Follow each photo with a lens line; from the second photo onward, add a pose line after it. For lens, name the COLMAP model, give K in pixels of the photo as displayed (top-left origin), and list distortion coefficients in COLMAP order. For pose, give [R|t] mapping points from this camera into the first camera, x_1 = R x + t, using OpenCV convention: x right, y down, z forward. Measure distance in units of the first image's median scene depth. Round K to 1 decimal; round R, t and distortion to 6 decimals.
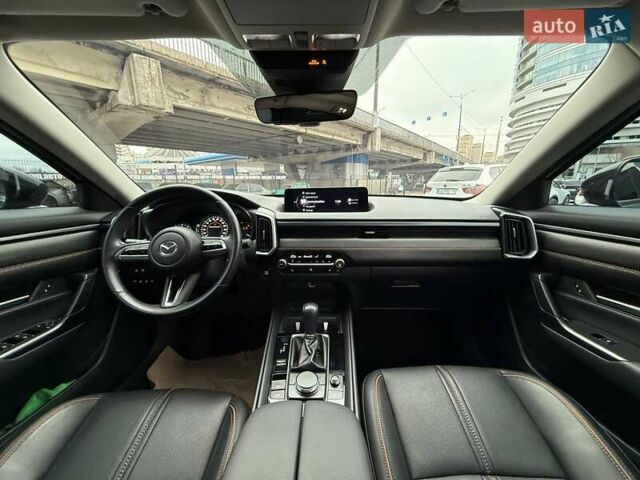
lens RADIAL K [[256.1, 0, 320.0], [0, 256.1, 240.0], [0, 0, 1]] dist [0.000109, -0.000109]
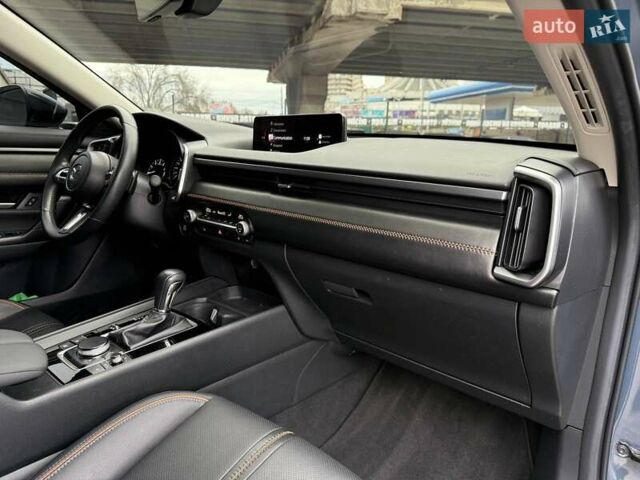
lens RADIAL K [[459.9, 0, 320.0], [0, 459.9, 240.0], [0, 0, 1]] dist [0.076375, -0.132121]
pose [[0.758395, 0.174262, -0.628069, 0.727955], [-0.173326, 0.982822, 0.063399, 0.009246], [0.628328, 0.060779, 0.775571, 0.167311]]
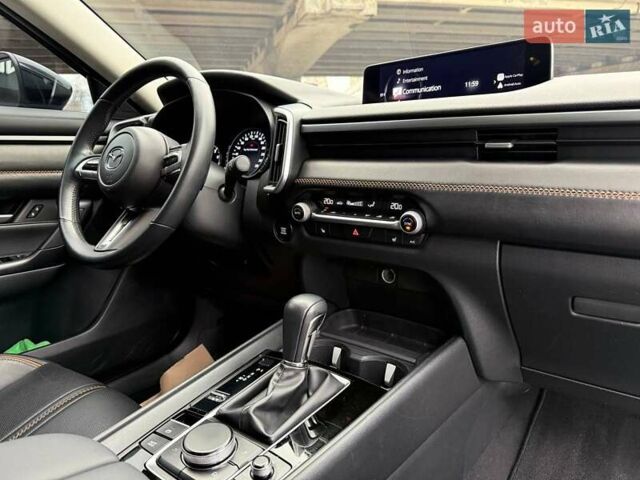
lens RADIAL K [[459.9, 0, 320.0], [0, 459.9, 240.0], [0, 0, 1]] dist [0.076375, -0.132121]
pose [[0.802396, 0.114870, -0.585632, 0.297769], [-0.110023, 0.992954, 0.044019, 0.077365], [0.586562, 0.029112, 0.809381, 0.243851]]
